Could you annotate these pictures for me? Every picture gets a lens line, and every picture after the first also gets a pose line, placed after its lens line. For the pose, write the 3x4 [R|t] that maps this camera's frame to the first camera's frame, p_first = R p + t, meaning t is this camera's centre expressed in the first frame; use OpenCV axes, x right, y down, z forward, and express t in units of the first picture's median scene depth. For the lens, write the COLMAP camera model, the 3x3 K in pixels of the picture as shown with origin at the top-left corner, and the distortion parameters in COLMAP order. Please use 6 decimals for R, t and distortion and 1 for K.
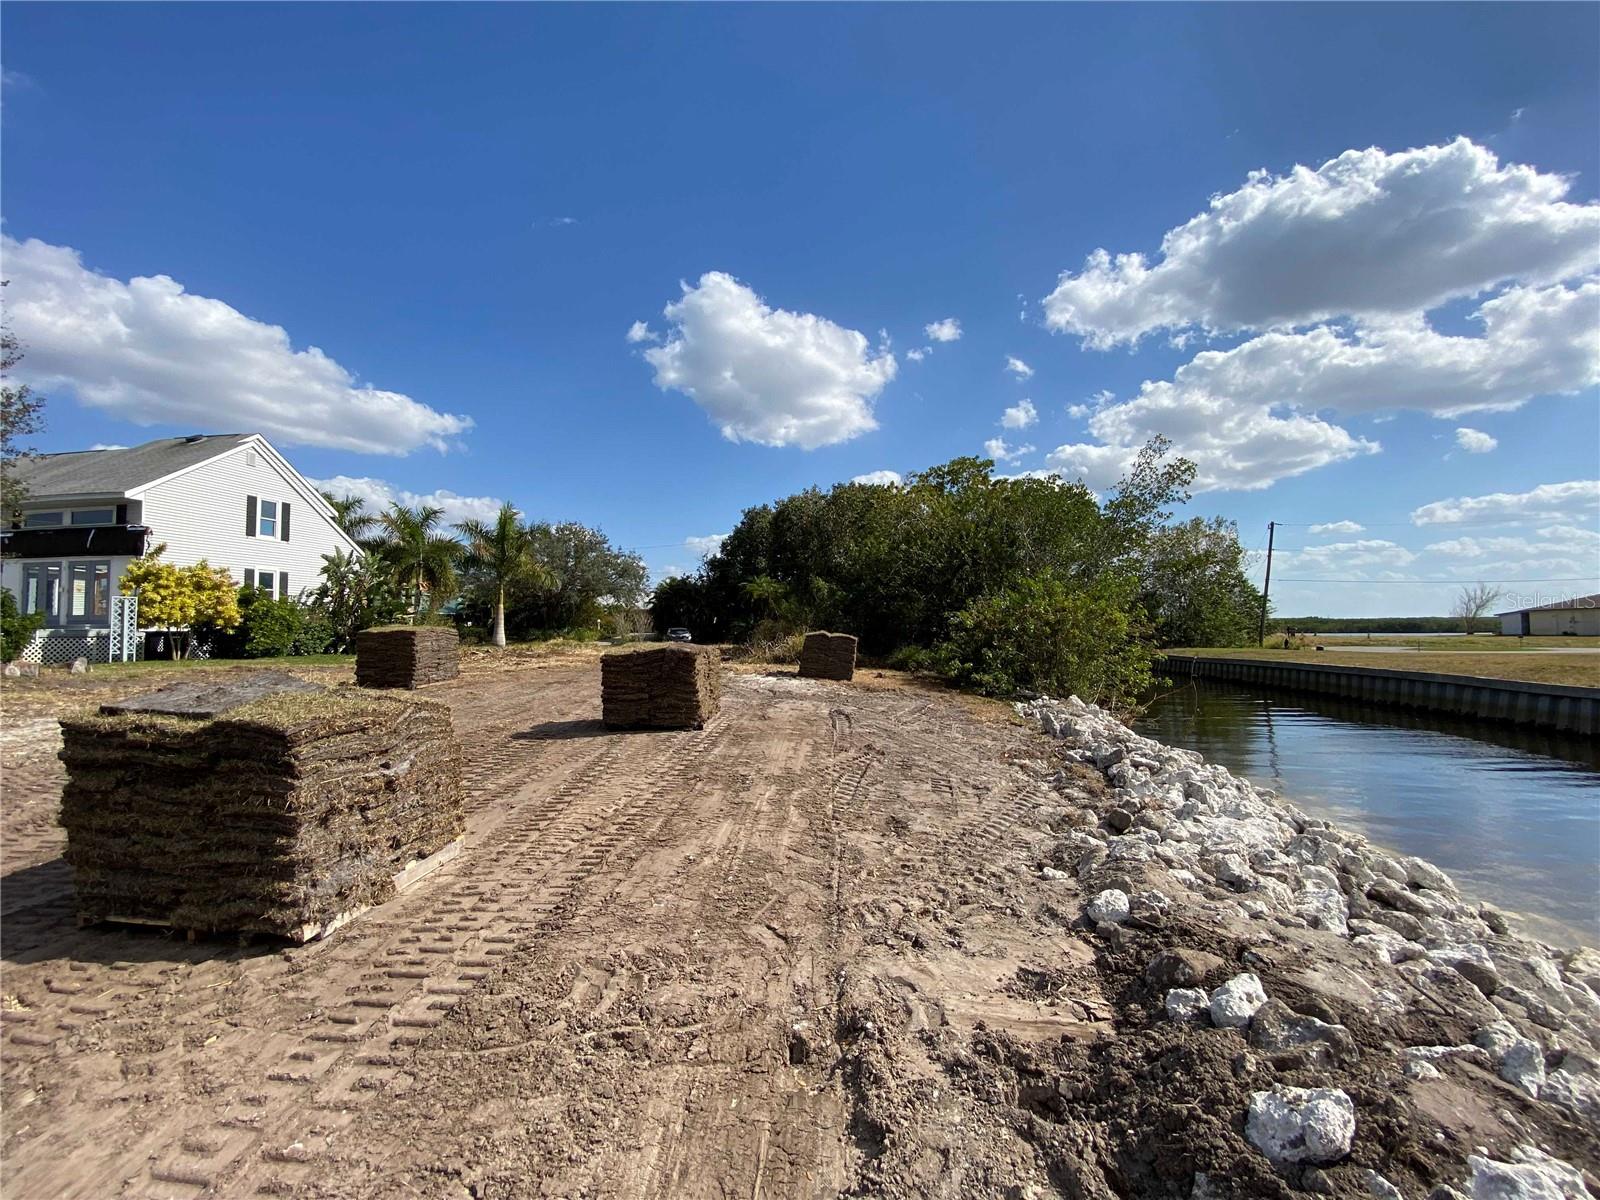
lens RADIAL K [[646.2, 0, 801.1], [0, 646.2, 592.2], [0, 0, 1]] dist [0.003837, -0.014273]
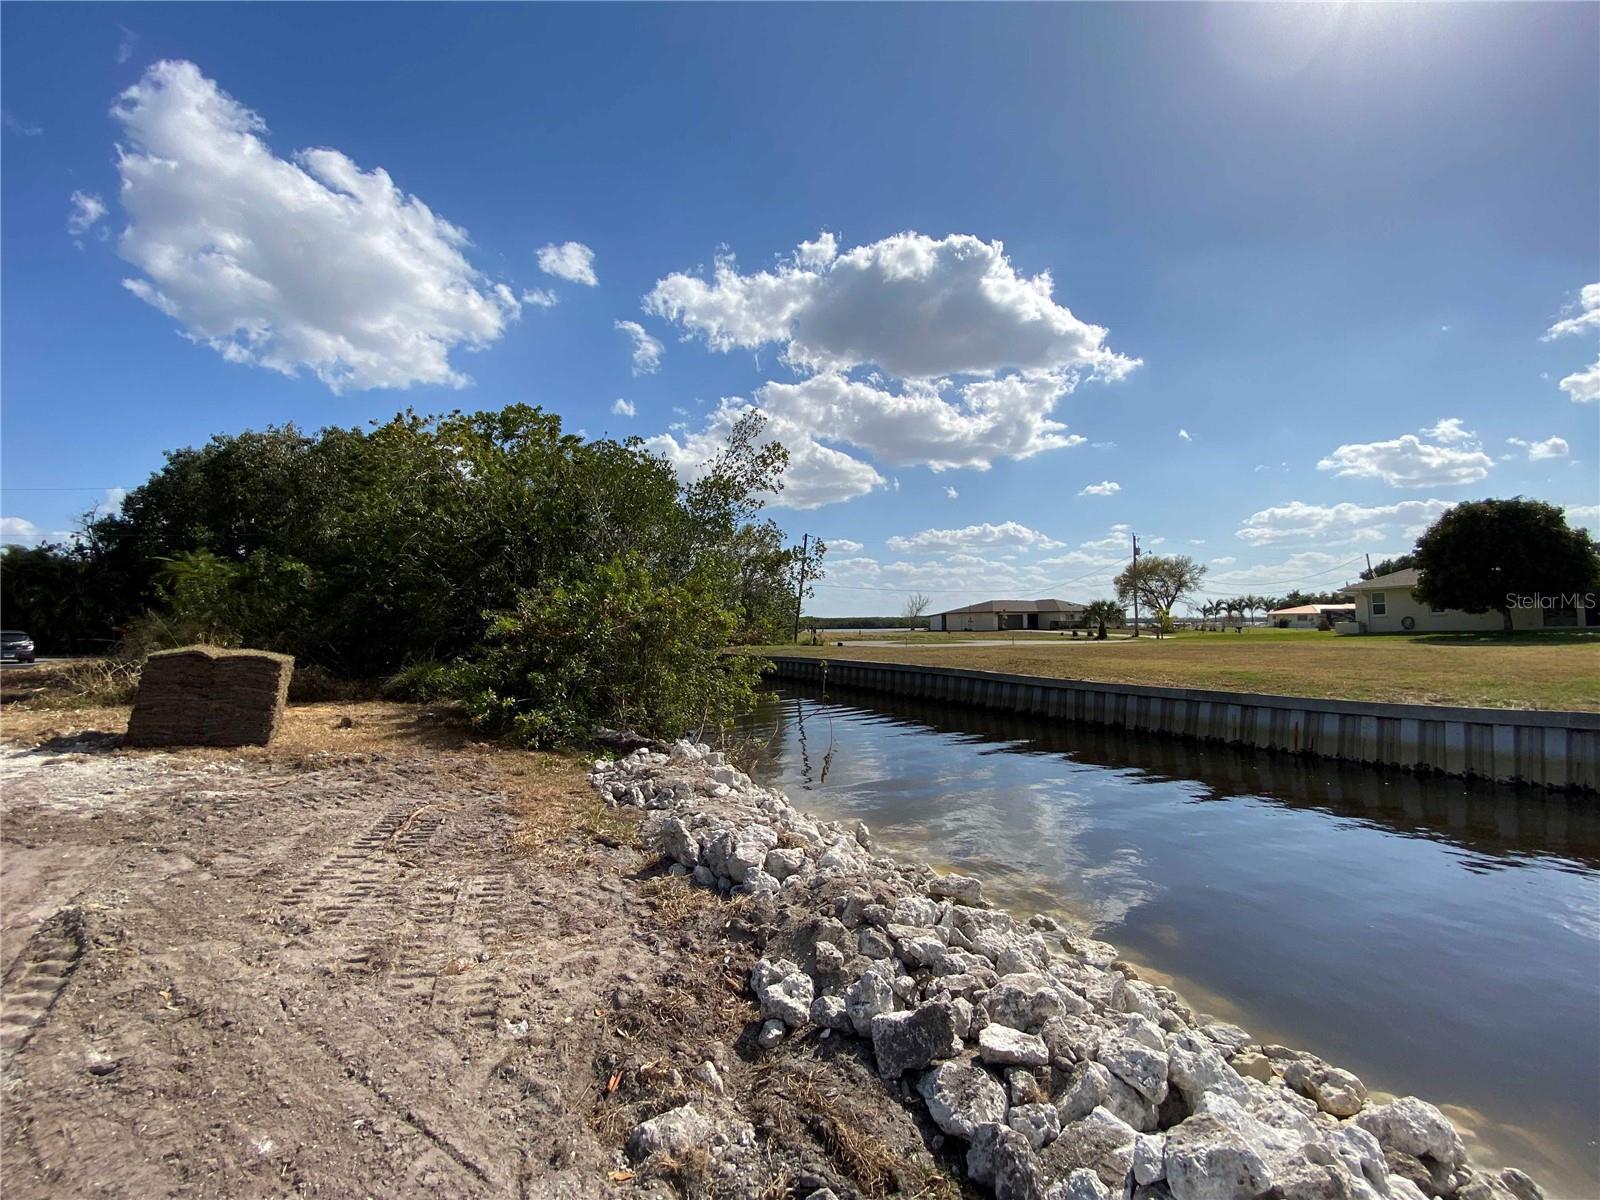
lens RADIAL K [[646.2, 0, 801.7], [0, 646.2, 597.8], [0, 0, 1]] dist [0.003837, -0.014273]
pose [[0.788396, 0.022613, 0.614752, 0.026940], [-0.029929, 0.999551, 0.001616, 0.002889], [-0.614439, -0.019673, 0.788719, 0.098304]]
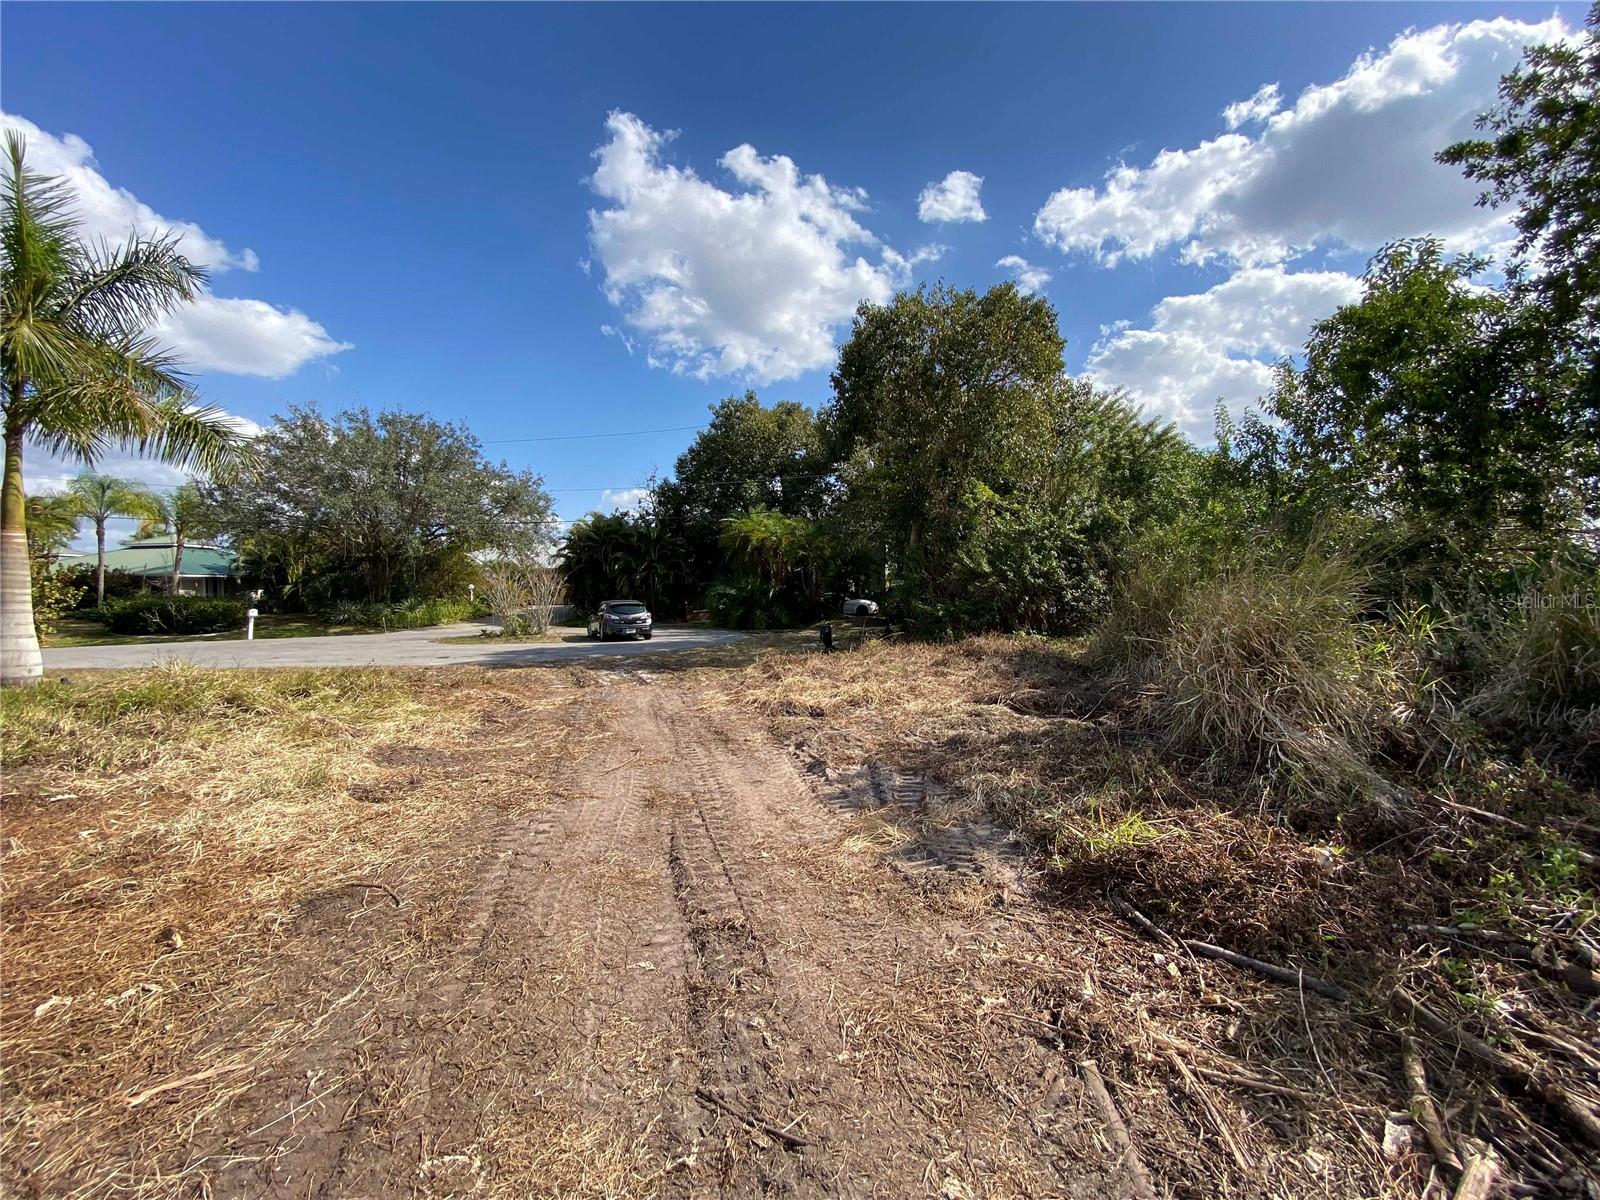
lens RADIAL K [[646.2, 0, 809.2], [0, 646.2, 607.5], [0, 0, 1]] dist [0.003837, -0.014273]
pose [[0.988404, -0.012031, 0.151372, -0.118241], [0.000003, 0.996858, 0.079209, 0.019812], [-0.151850, -0.078290, 0.985298, 0.455979]]
